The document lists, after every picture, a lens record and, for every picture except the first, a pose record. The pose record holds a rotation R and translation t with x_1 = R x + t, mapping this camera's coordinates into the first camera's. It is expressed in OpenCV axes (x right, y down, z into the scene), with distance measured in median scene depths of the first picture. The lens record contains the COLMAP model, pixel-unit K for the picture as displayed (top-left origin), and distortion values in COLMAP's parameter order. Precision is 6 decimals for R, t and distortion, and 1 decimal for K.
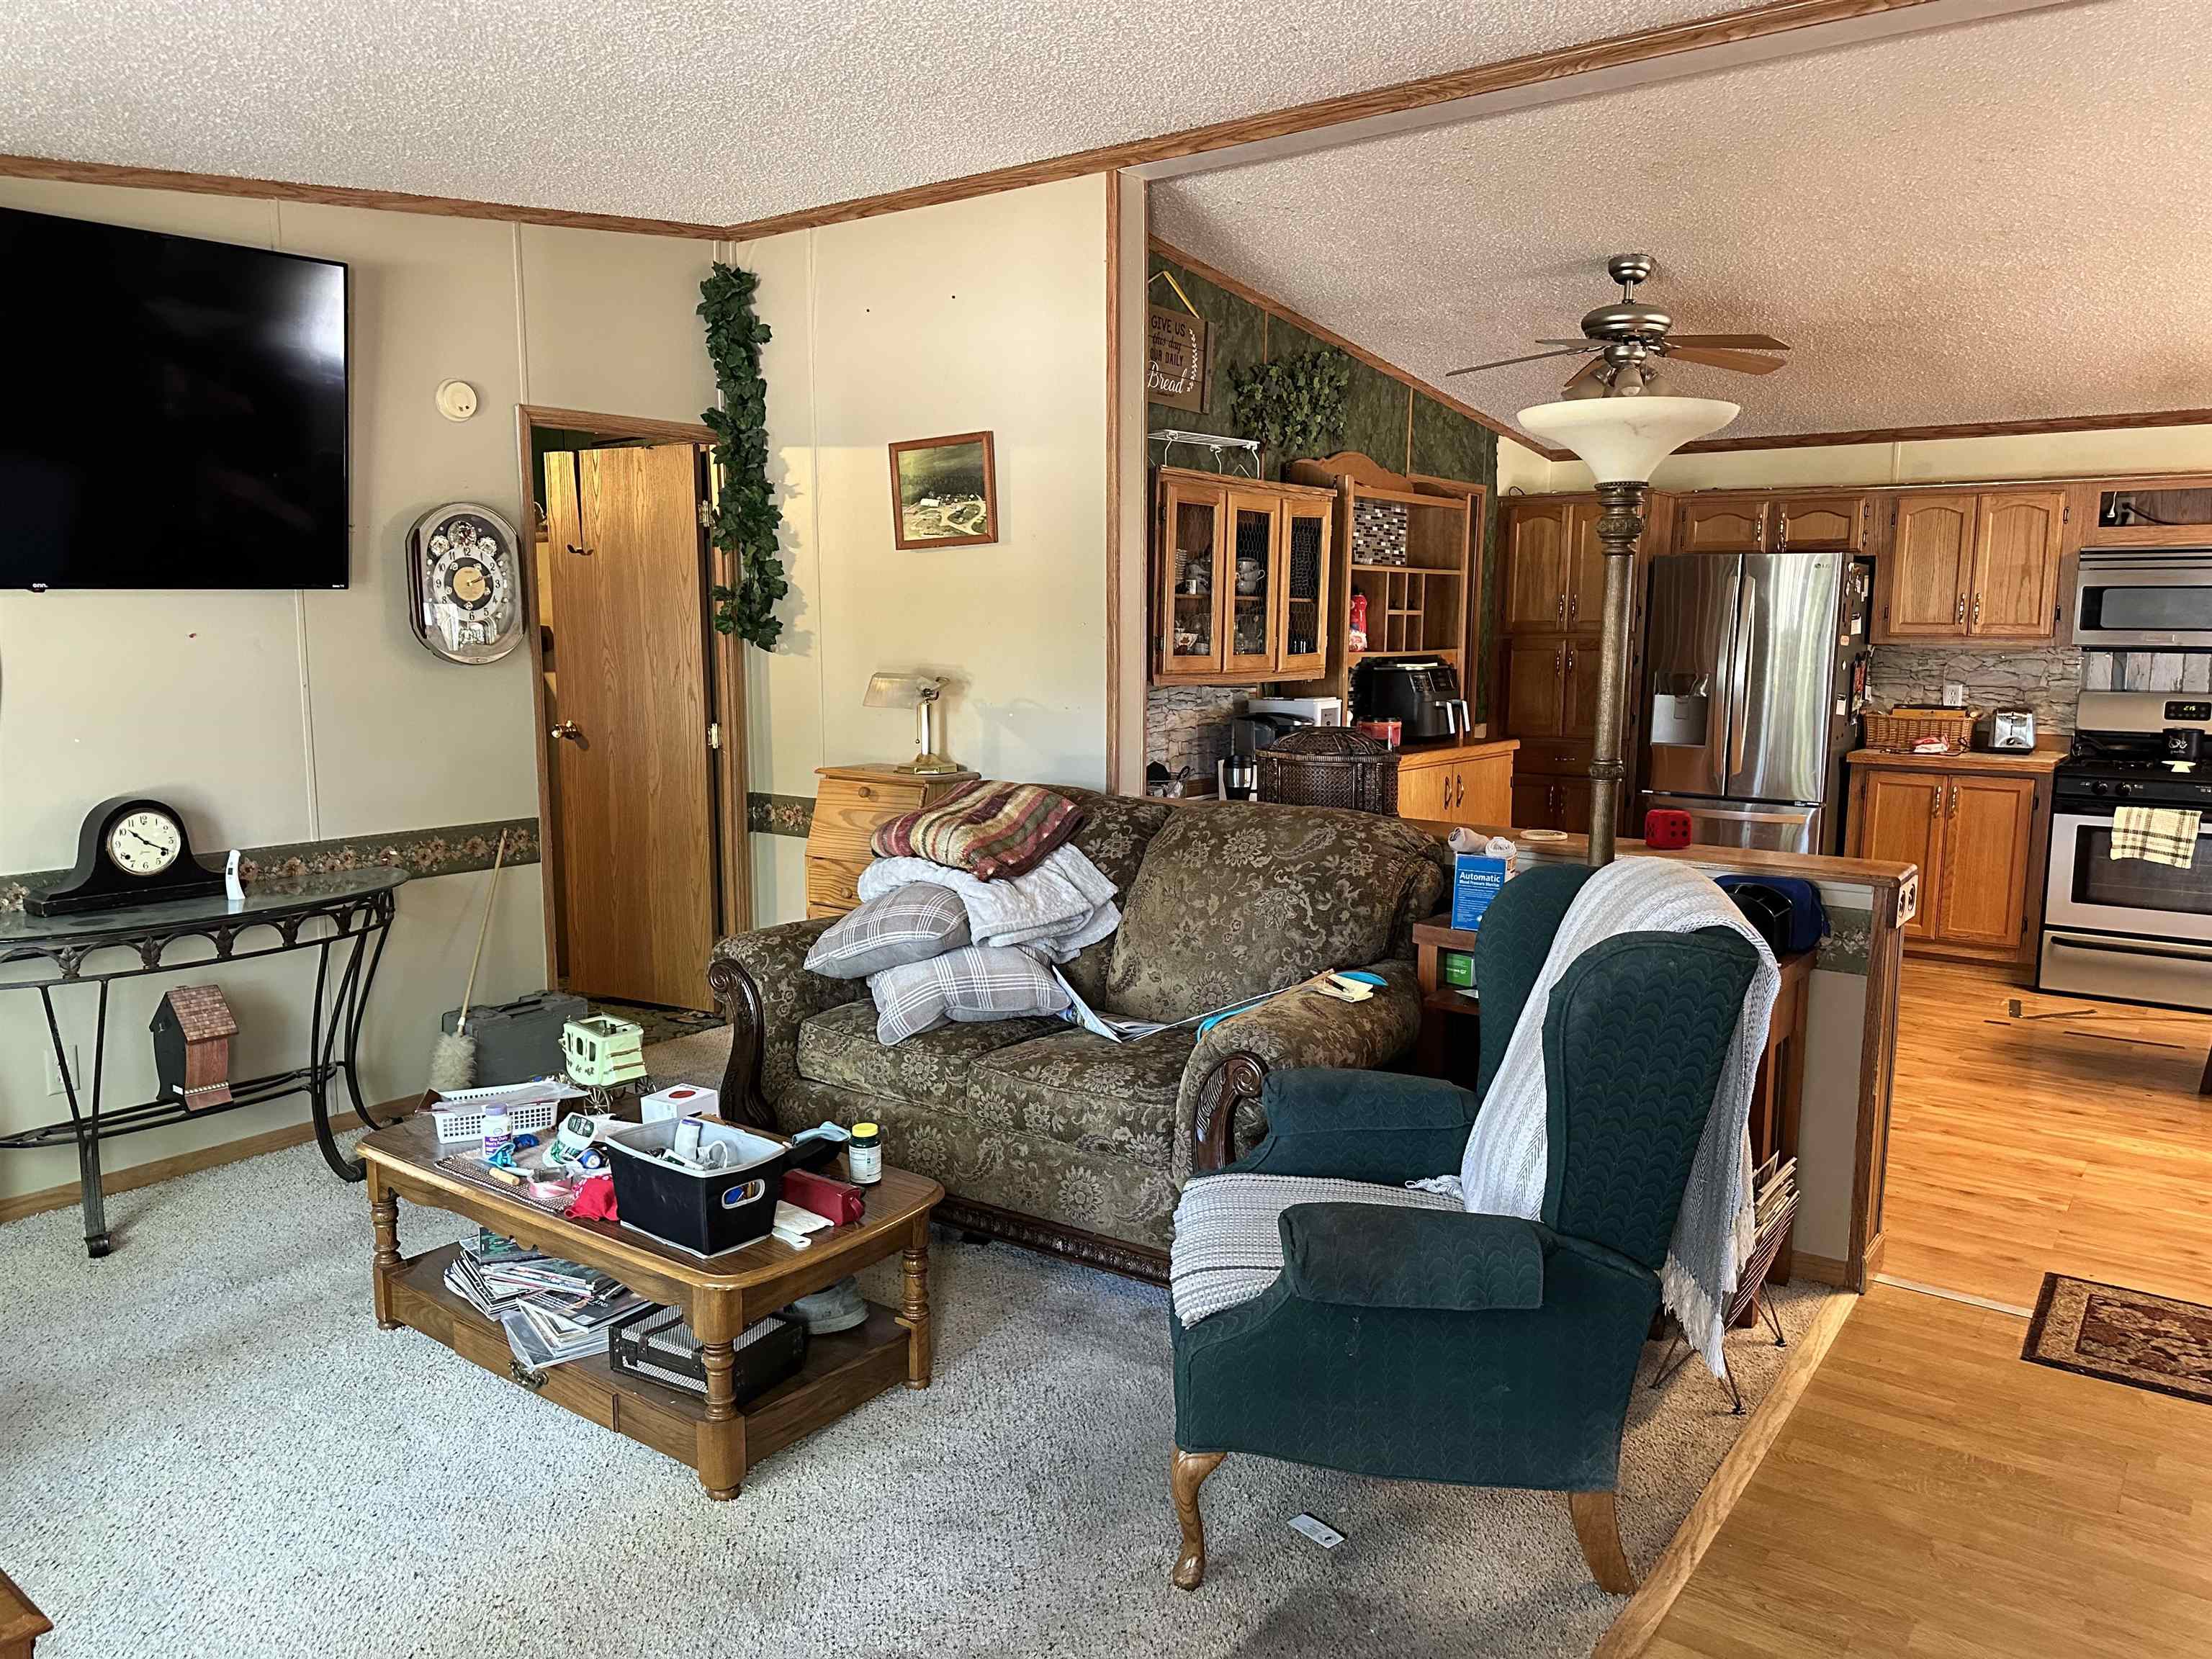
lens RADIAL K [[1549.7, 0, 1103.7], [0, 1549.7, 823.5], [0, 0, 1]] dist [-0.002189, 0.001279]
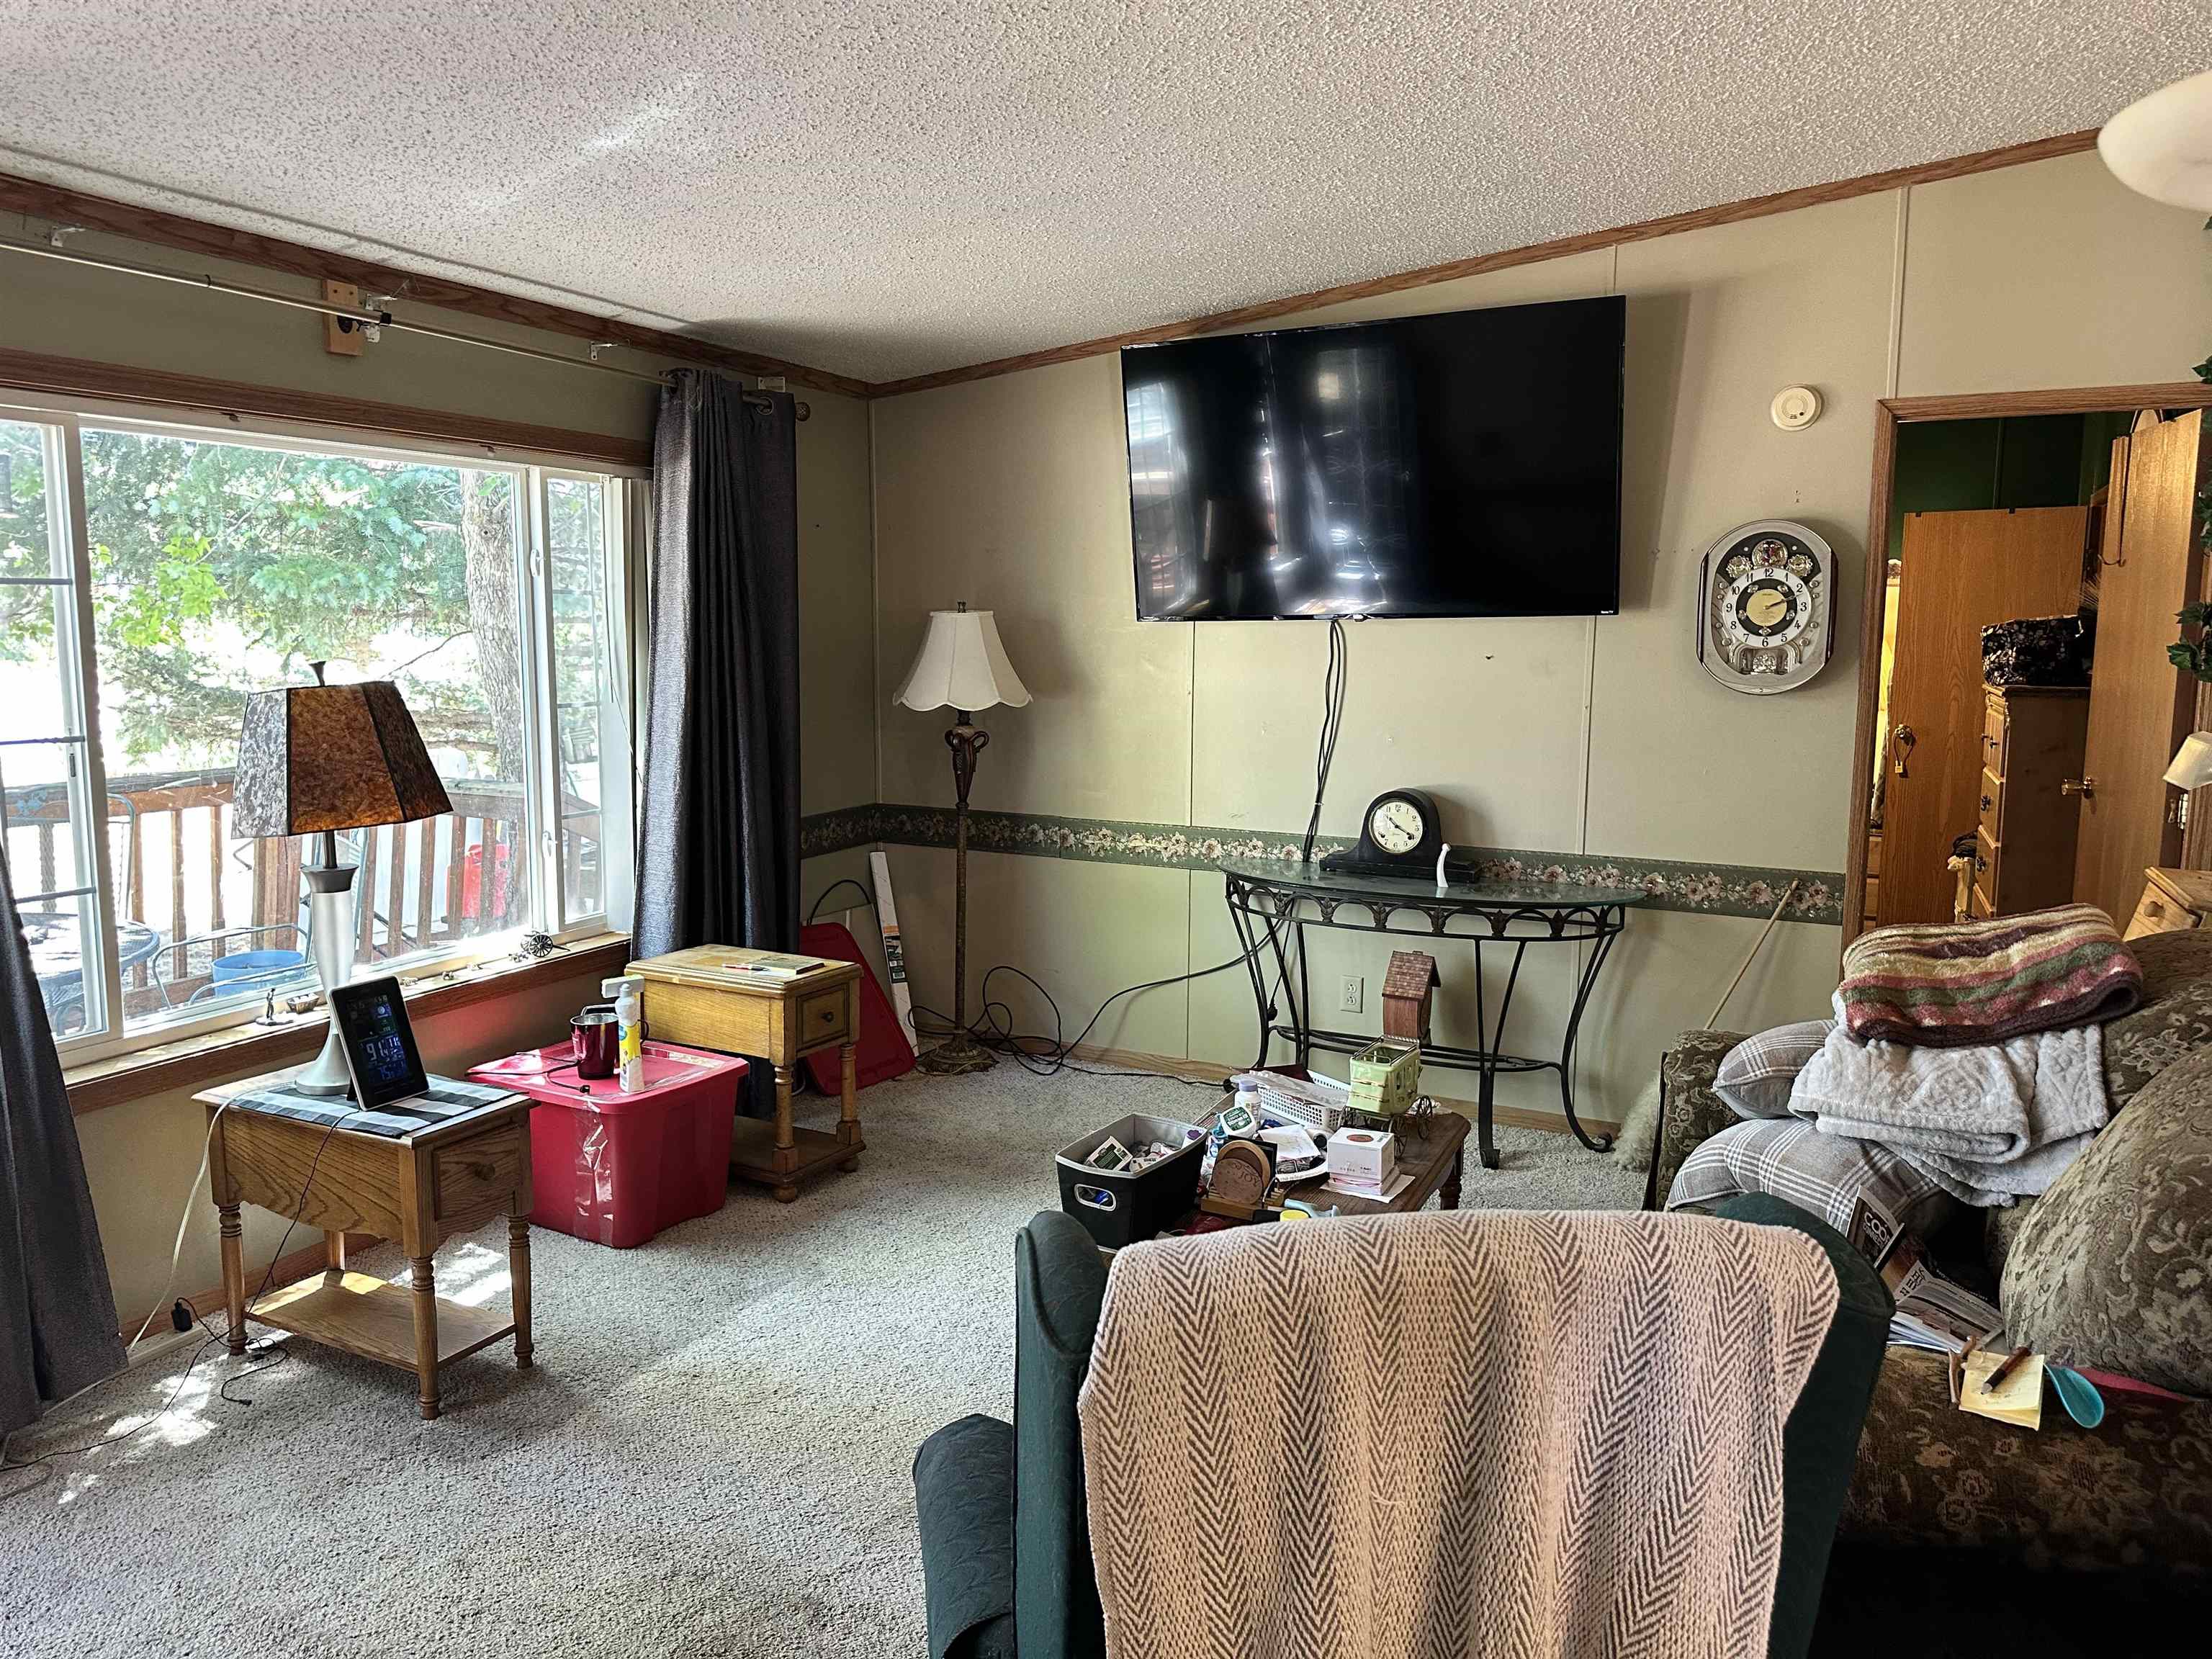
lens RADIAL K [[1549.7, 0, 1104.4], [0, 1549.7, 839.6], [0, 0, 1]] dist [-0.002189, 0.001279]
pose [[0.155515, 0.131208, -0.979081, 0.462637], [-0.132850, 0.984914, 0.110888, -0.070275], [0.978860, 0.112826, 0.170599, 0.483745]]
